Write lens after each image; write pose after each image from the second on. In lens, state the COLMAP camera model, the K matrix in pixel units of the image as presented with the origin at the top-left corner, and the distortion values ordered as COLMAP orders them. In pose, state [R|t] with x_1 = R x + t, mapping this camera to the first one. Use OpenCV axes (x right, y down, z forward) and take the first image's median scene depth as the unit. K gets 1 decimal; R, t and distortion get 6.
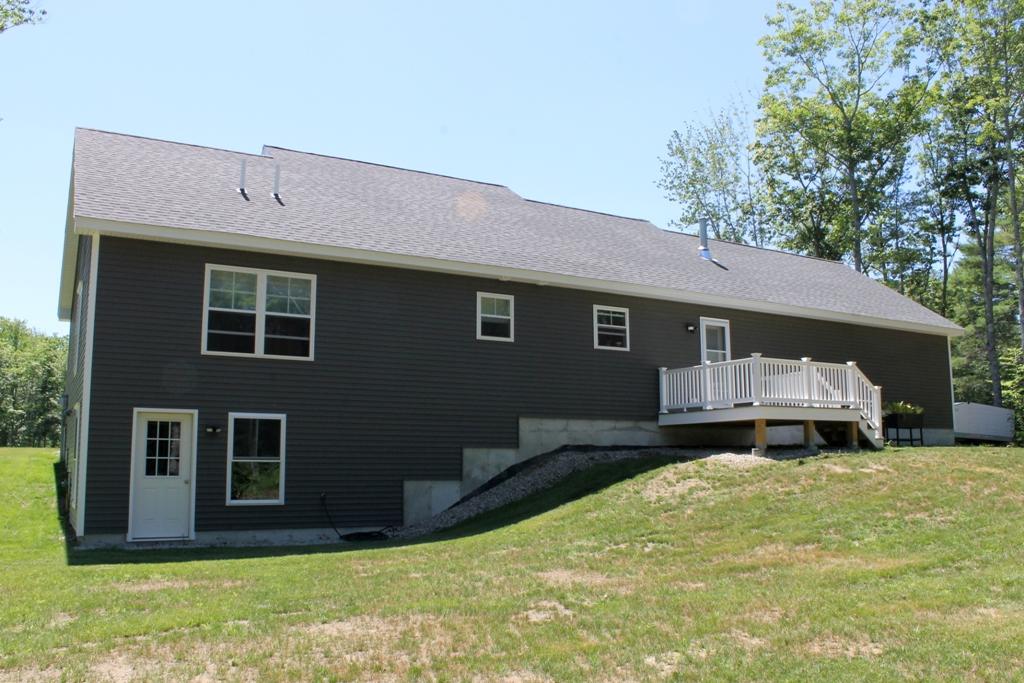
lens RADIAL K [[866.7, 0, 512.0], [0, 866.7, 341.5], [0, 0, 1]] dist [-0.157987, 0.142557]
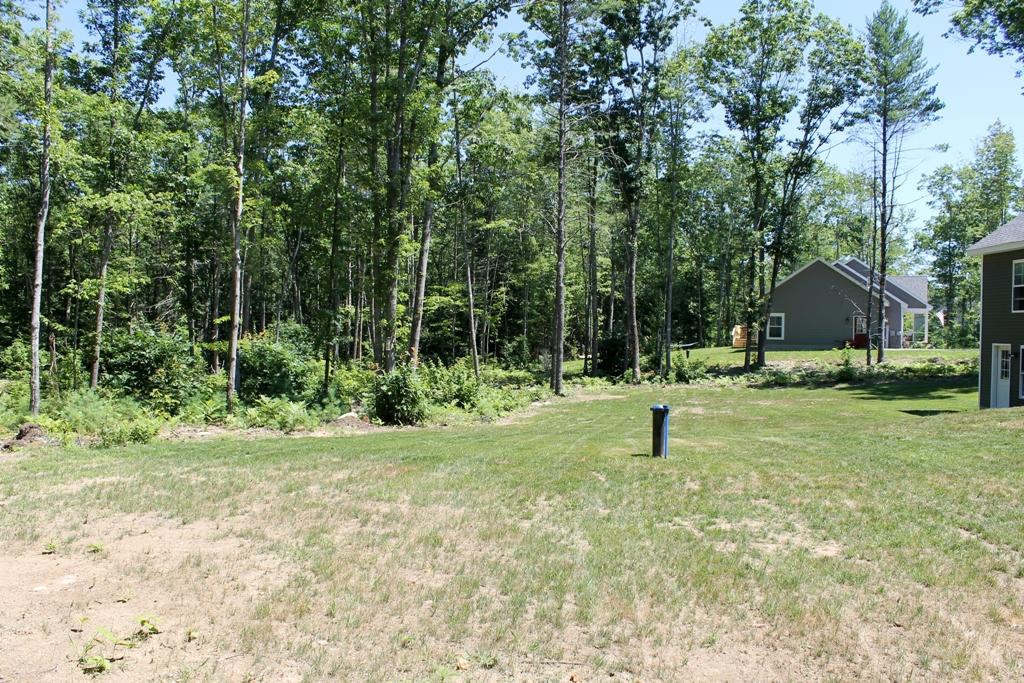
lens RADIAL K [[866.7, 0, 512.0], [0, 866.7, 341.5], [0, 0, 1]] dist [-0.157987, 0.142557]
pose [[-0.516525, 0.003605, -0.856265, 1.555879], [0.095602, 0.993982, -0.053486, 0.063570], [0.850918, -0.109487, -0.513761, 0.938177]]
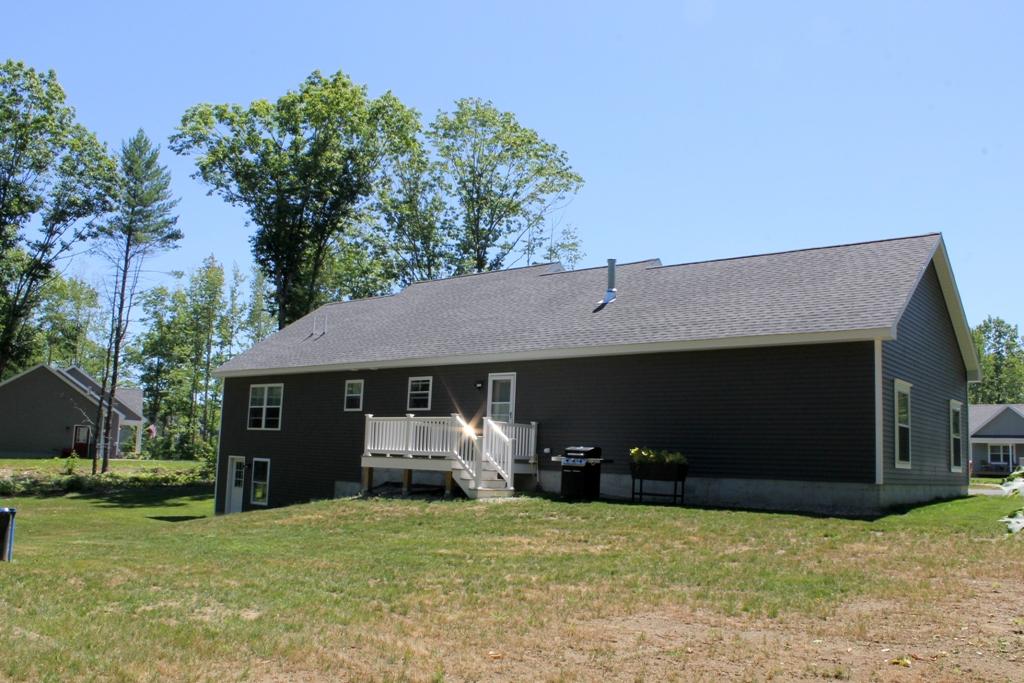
lens RADIAL K [[866.7, 0, 512.0], [0, 866.7, 341.5], [0, 0, 1]] dist [-0.157987, 0.142557]
pose [[0.353641, -0.120907, -0.927534, 1.682922], [0.085536, 0.991636, -0.096651, 0.054309], [0.931462, -0.045158, 0.361025, 0.809217]]
